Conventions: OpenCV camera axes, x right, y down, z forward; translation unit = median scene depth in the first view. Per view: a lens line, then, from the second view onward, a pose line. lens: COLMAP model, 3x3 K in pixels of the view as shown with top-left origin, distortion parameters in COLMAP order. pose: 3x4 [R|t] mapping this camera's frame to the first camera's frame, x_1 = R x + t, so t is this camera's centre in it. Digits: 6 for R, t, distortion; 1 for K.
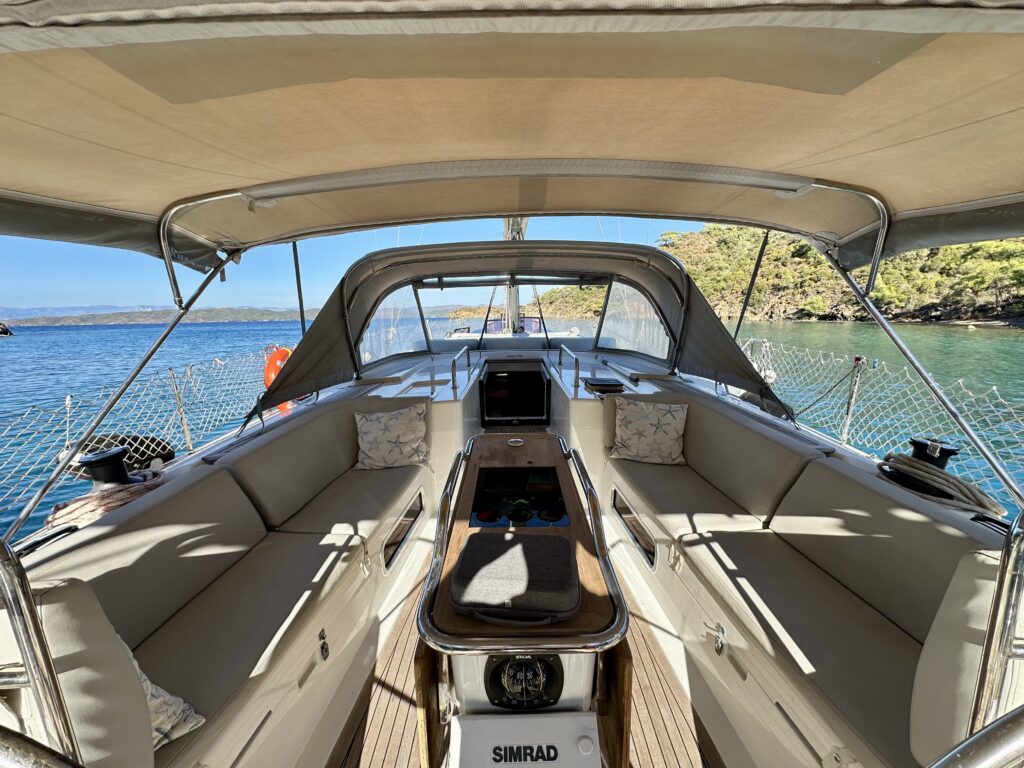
lens RADIAL K [[410.6, 0, 512.0], [0, 410.6, 384.0], [0, 0, 1]] dist [-0.008802, 0.003796]
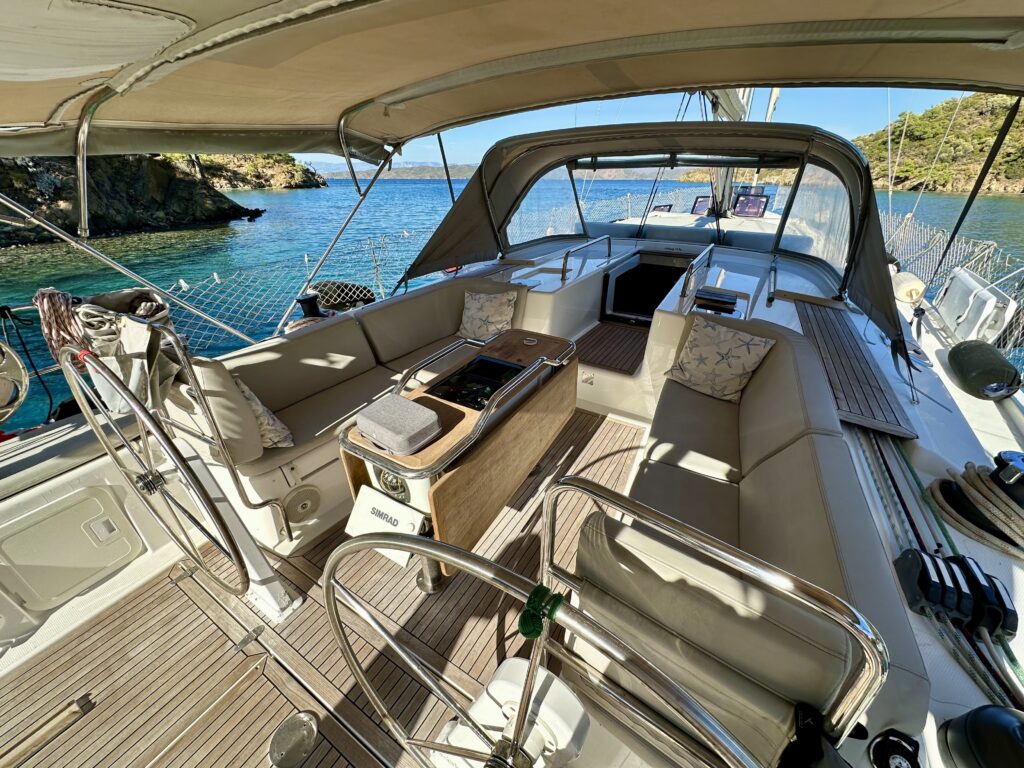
lens RADIAL K [[410.6, 0, 512.0], [0, 410.6, 384.0], [0, 0, 1]] dist [-0.008802, 0.003796]
pose [[0.849913, 0.256863, -0.460076, 0.371886], [-0.107412, 0.939259, 0.325968, -0.083187], [0.515860, -0.227627, 0.825878, -0.011397]]
